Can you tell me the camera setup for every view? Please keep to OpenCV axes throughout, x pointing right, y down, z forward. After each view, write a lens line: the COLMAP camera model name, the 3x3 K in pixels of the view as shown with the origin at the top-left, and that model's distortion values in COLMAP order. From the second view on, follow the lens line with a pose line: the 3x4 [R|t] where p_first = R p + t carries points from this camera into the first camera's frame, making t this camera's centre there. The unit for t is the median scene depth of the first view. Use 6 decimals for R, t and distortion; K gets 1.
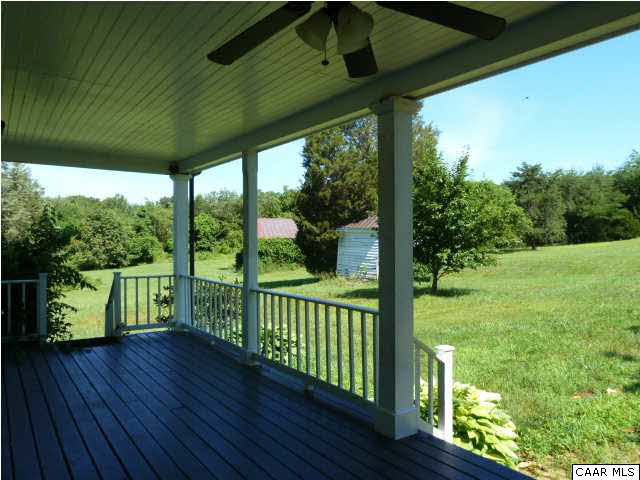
lens RADIAL K [[489.4, 0, 318.6], [0, 489.4, 241.9], [0, 0, 1]] dist [-0.008201, -0.002526]
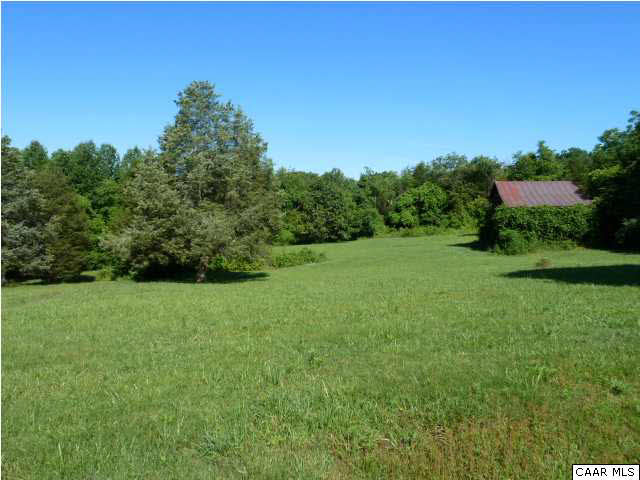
lens RADIAL K [[489.4, 0, 320.3], [0, 489.4, 239.5], [0, 0, 1]] dist [-0.008201, -0.002526]
pose [[0.916634, 0.022286, -0.399106, -0.066512], [-0.005915, 0.999092, 0.042202, 0.009362], [0.399684, -0.036323, 0.915933, 0.125598]]
